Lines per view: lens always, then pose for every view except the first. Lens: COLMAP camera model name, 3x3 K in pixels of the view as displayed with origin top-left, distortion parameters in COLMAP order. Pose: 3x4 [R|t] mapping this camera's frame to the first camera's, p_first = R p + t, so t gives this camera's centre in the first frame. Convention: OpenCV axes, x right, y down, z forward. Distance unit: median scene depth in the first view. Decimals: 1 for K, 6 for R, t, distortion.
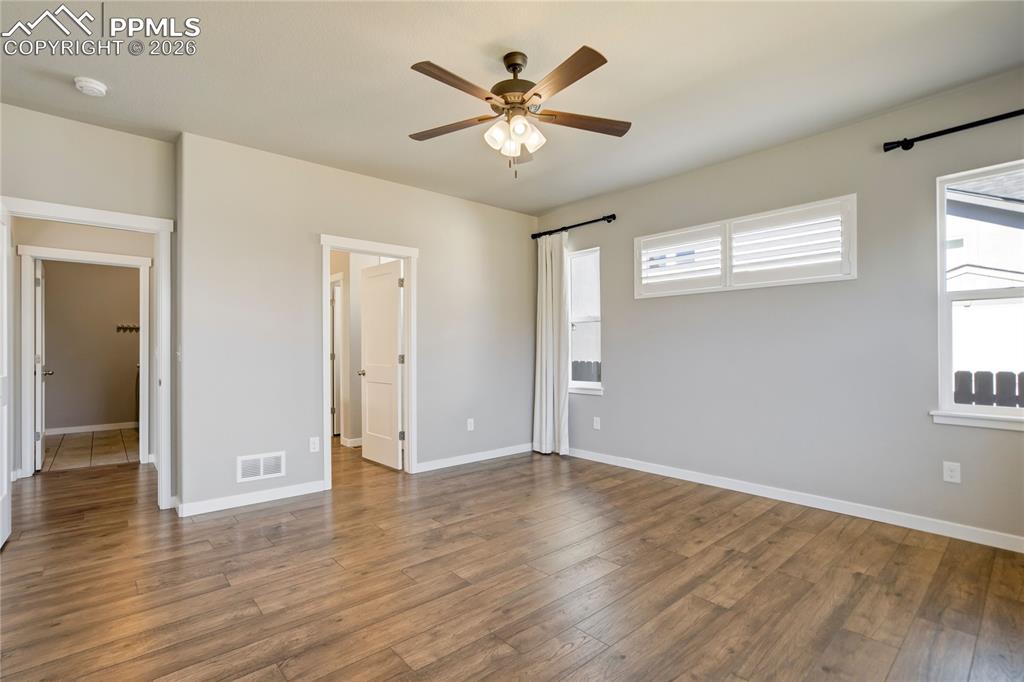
lens RADIAL K [[477.0, 0, 512.3], [0, 477.0, 346.4], [0, 0, 1]] dist [-0.035743, 0.016562]
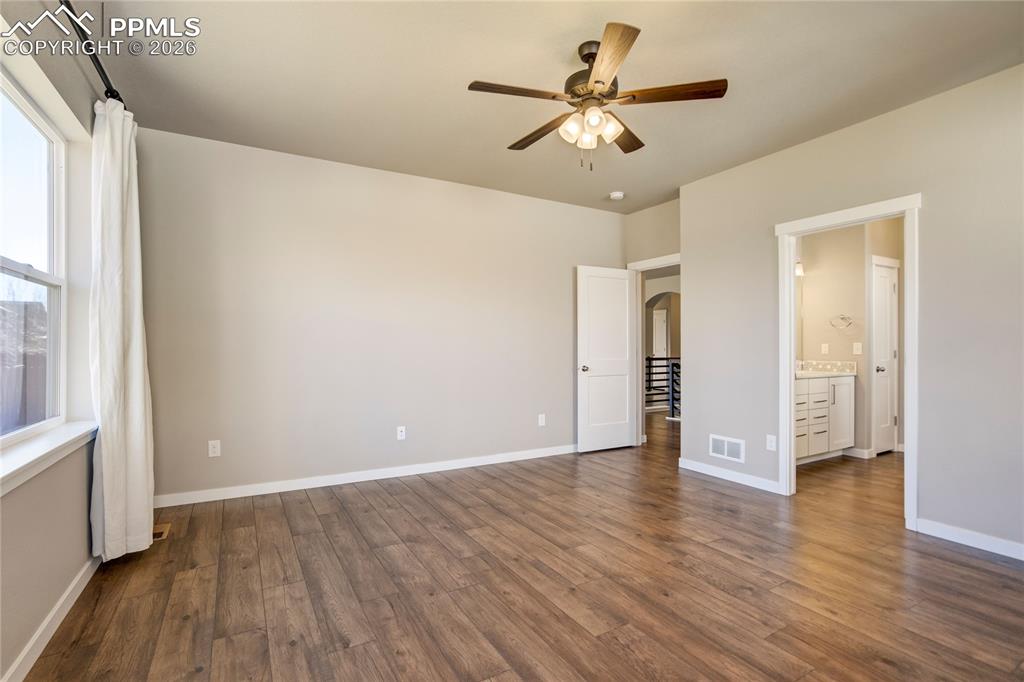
lens RADIAL K [[477.0, 0, 507.6], [0, 477.0, 345.6], [0, 0, 1]] dist [-0.035743, 0.016562]
pose [[-0.204885, 0.001688, -0.978785, 0.957737], [0.010113, 0.999949, -0.000393, 0.002203], [0.978734, -0.009979, -0.204891, 0.987095]]
